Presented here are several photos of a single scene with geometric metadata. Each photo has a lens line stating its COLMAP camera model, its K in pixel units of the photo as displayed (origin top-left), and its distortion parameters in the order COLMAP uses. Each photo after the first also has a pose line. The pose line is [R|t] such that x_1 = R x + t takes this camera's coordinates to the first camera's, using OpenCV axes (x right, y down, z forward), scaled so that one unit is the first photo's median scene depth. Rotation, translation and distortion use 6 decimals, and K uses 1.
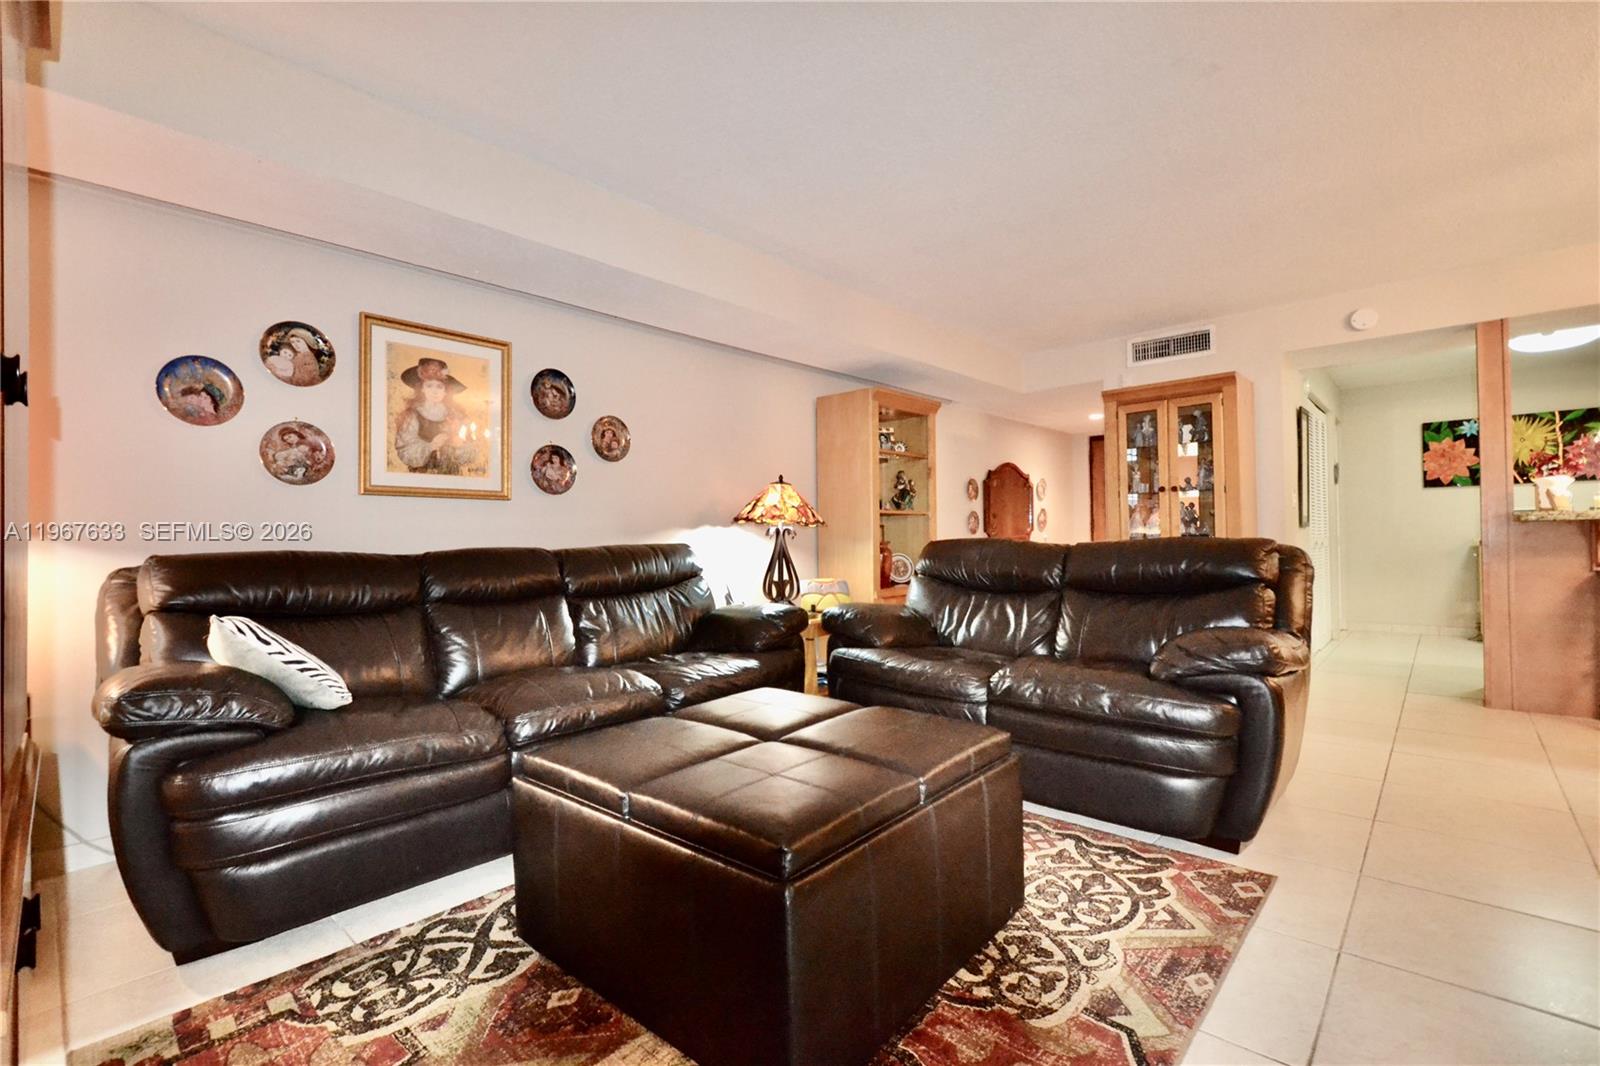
lens RADIAL K [[714.0, 0, 804.4], [0, 714.0, 529.0], [0, 0, 1]] dist [-0.000137, -0.002727]
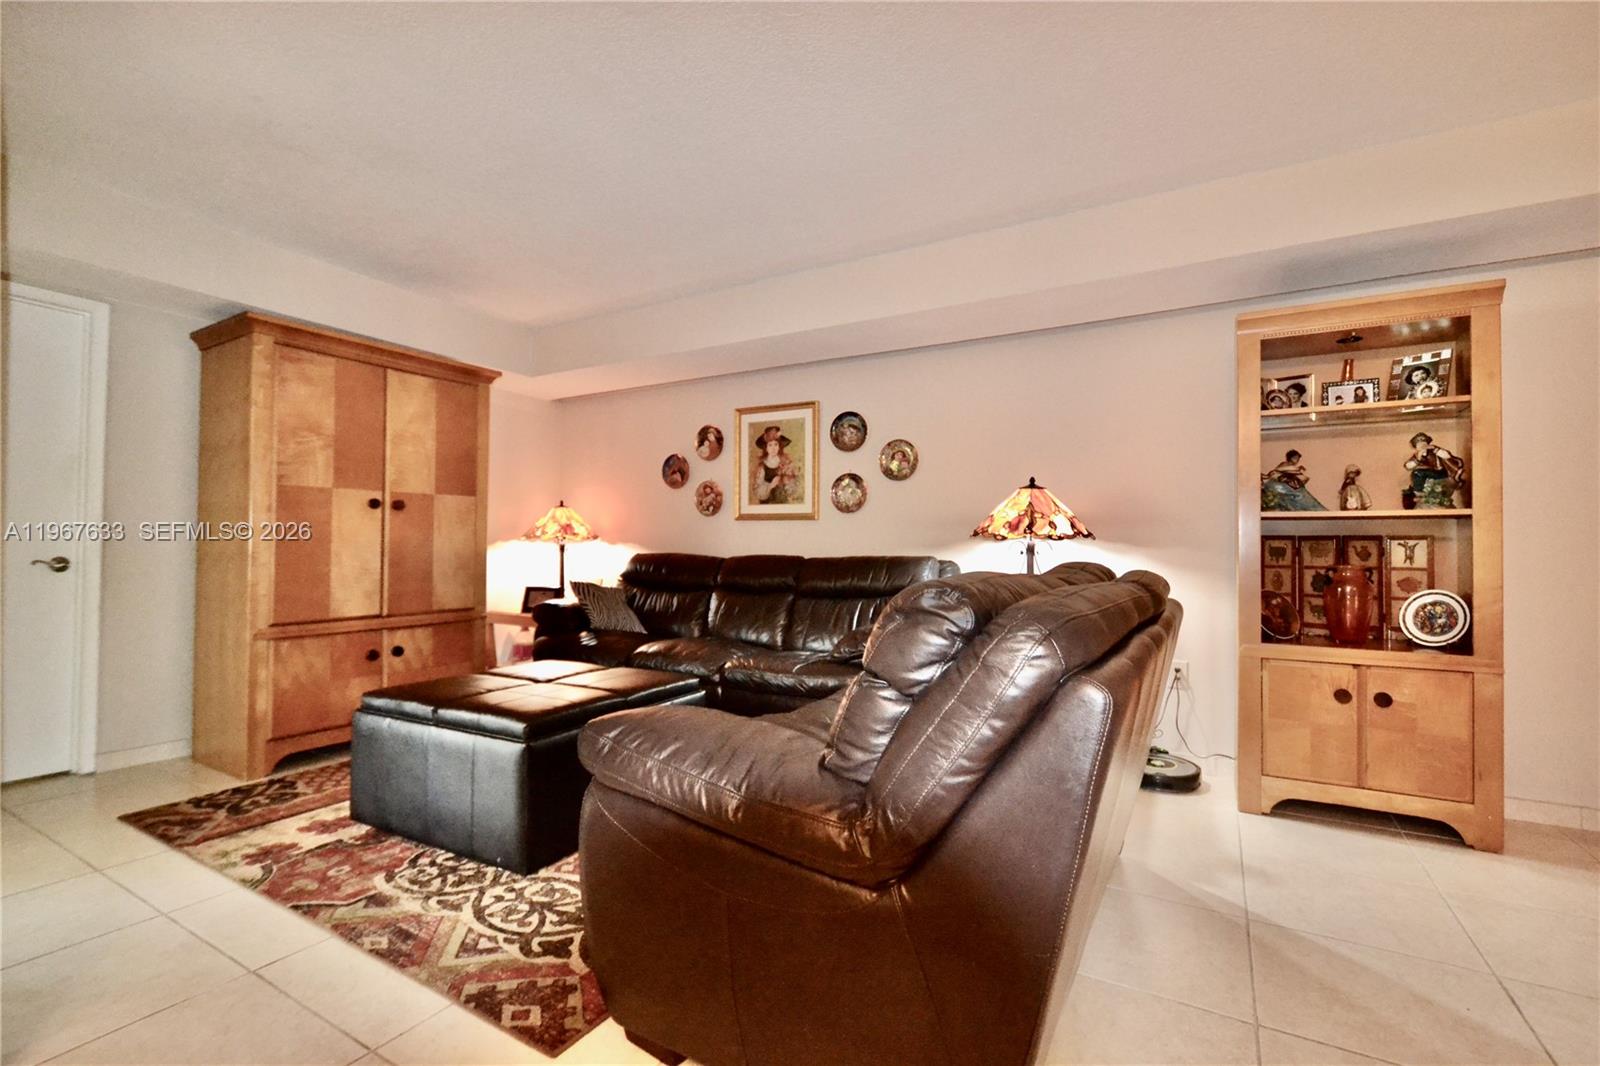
lens RADIAL K [[714.0, 0, 792.7], [0, 714.0, 543.1], [0, 0, 1]] dist [-0.000137, -0.002727]
pose [[0.200195, 0.012211, -0.979680, 1.400210], [0.001642, 0.999917, 0.012799, -0.022826], [0.979755, -0.004171, 0.200159, 1.103516]]
